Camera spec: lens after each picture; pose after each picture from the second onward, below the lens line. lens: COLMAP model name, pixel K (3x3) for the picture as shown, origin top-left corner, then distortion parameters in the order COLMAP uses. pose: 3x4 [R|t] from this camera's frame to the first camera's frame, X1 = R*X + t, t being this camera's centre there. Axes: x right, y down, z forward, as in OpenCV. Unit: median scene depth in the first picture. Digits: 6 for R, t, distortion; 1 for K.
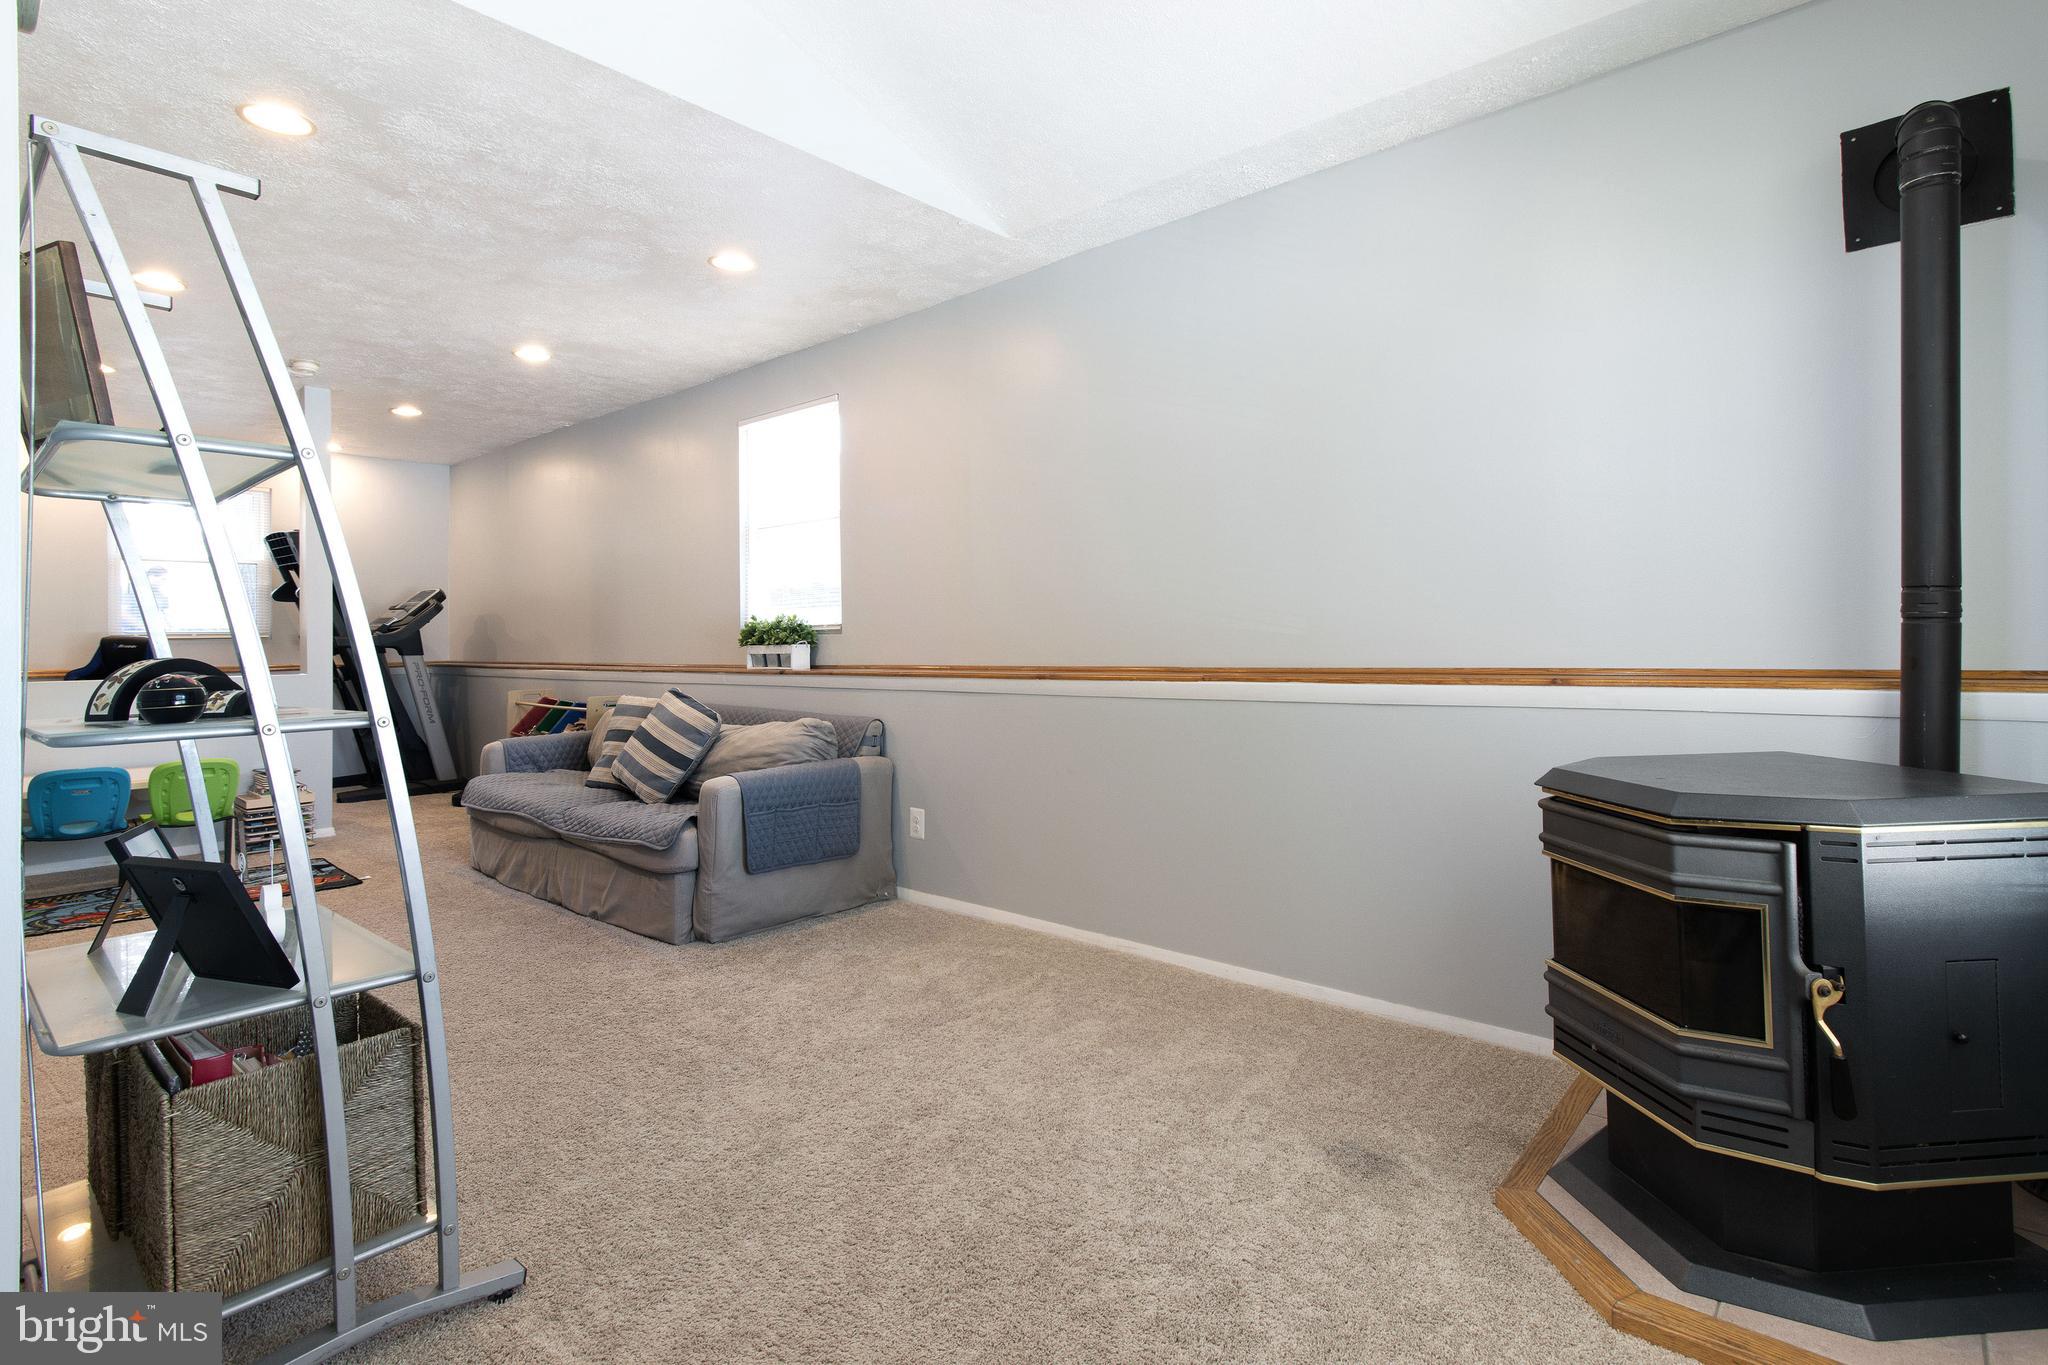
lens RADIAL K [[1014.7, 0, 1036.9], [0, 1014.7, 657.5], [0, 0, 1]] dist [0.002935, -0.000251]
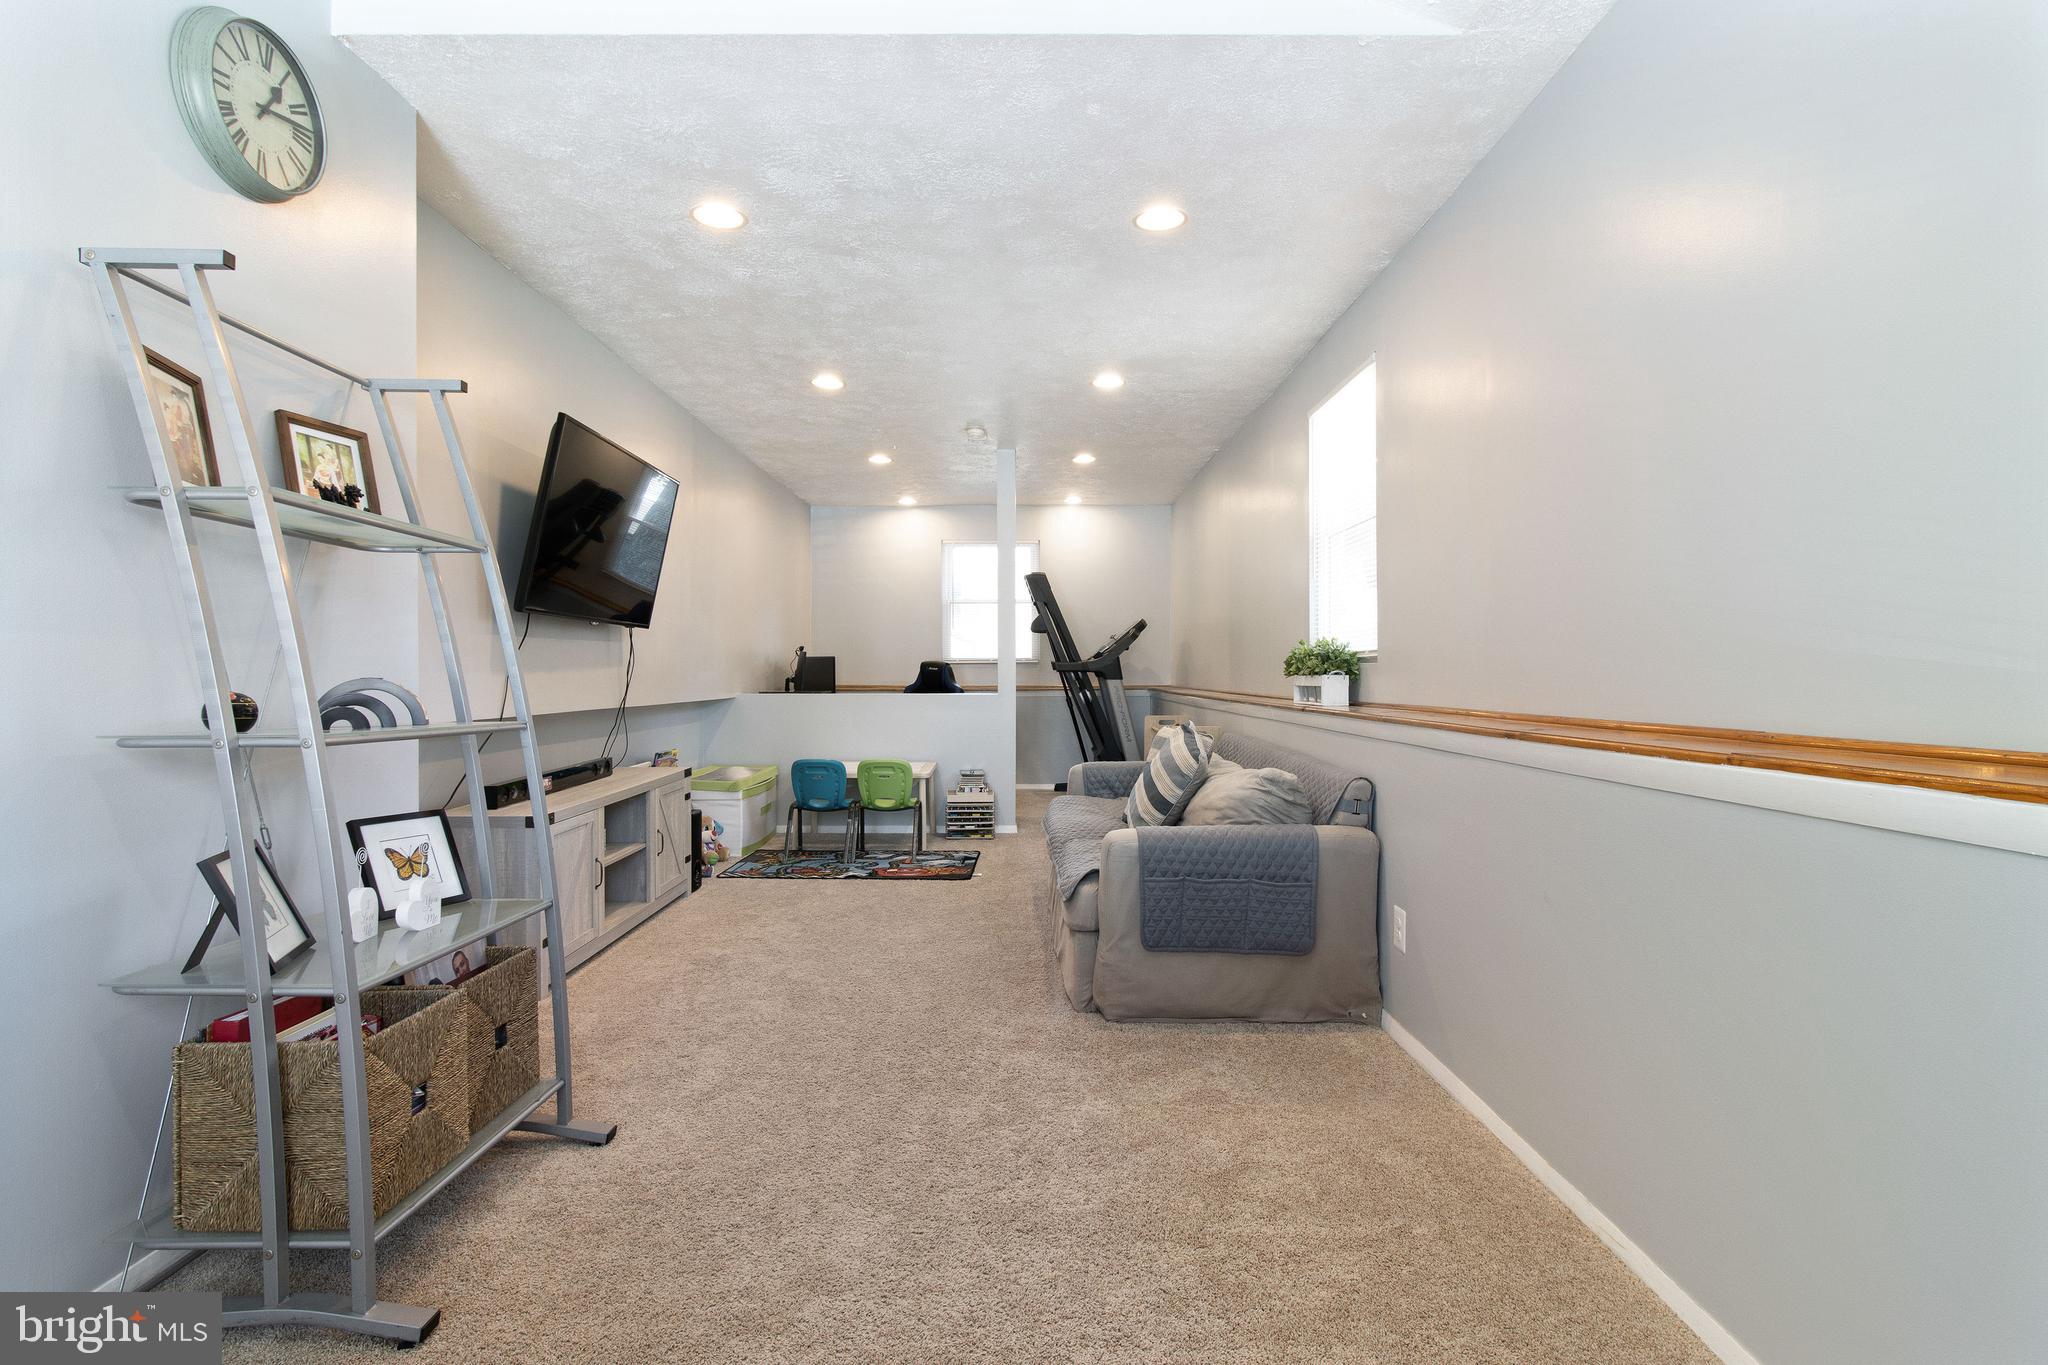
lens RADIAL K [[1002.4, 0, 1018.2], [0, 1002.4, 683.5], [0, 0, 1]] dist [0.003440, -0.000340]
pose [[0.657008, 0.022601, -0.753544, 0.232682], [-0.024267, 0.999667, 0.008825, -0.008568], [0.753493, 0.012488, 0.657338, 0.335333]]
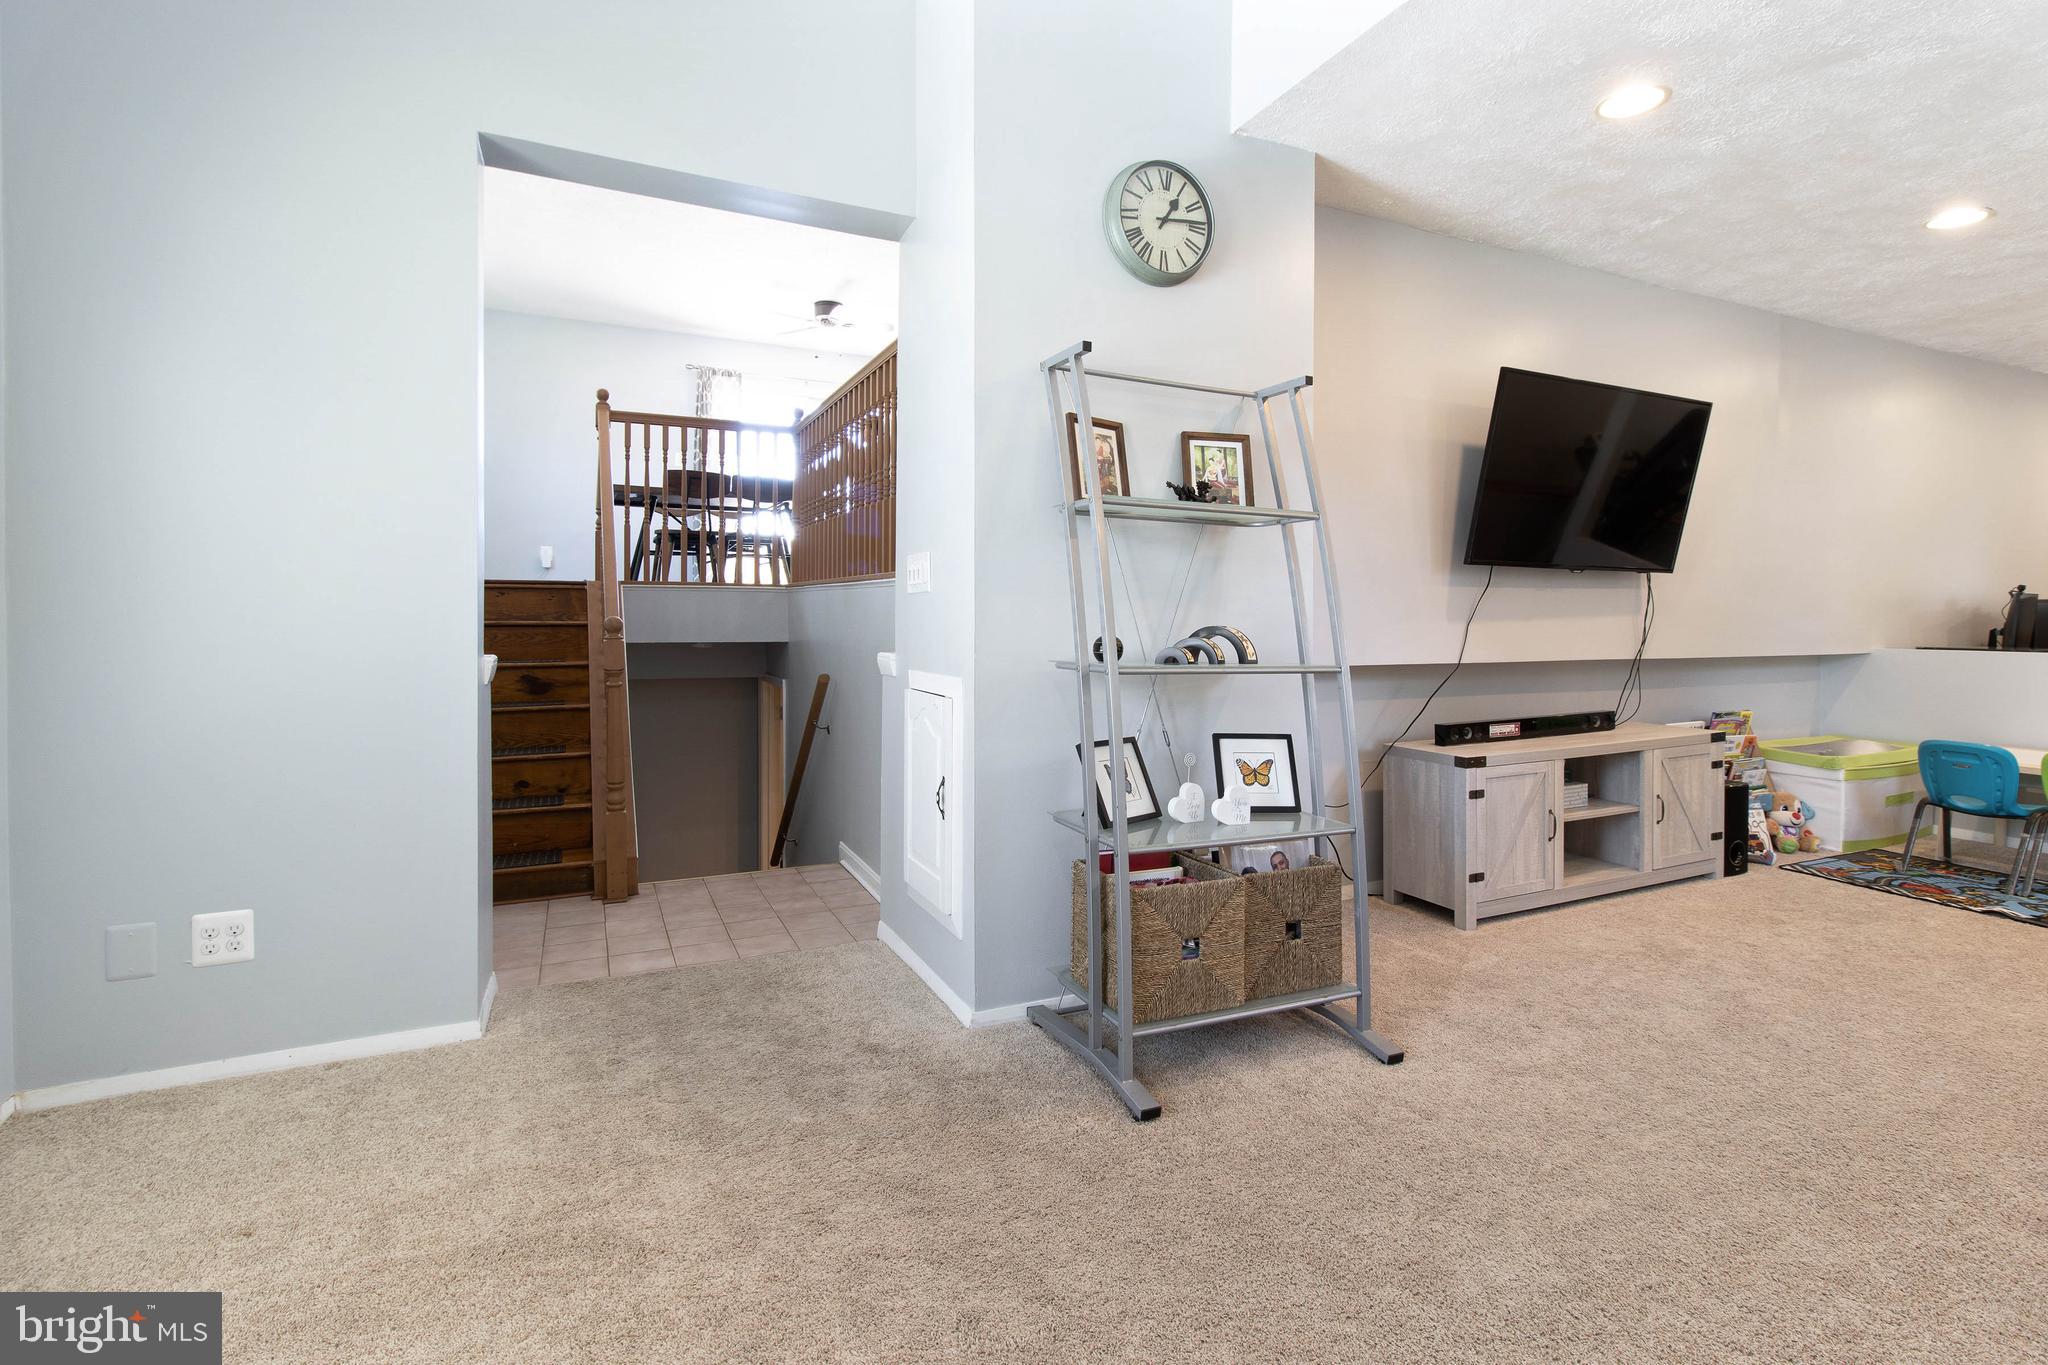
lens RADIAL K [[939.6, 0, 1017.1], [0, 939.6, 648.6], [0, 0, 1]] dist [0.008384, 0.000270]
pose [[-0.404177, 0.043564, -0.913643, 0.257060], [-0.015199, 0.998407, 0.054329, -0.015630], [0.914555, 0.035845, -0.402871, 0.549852]]
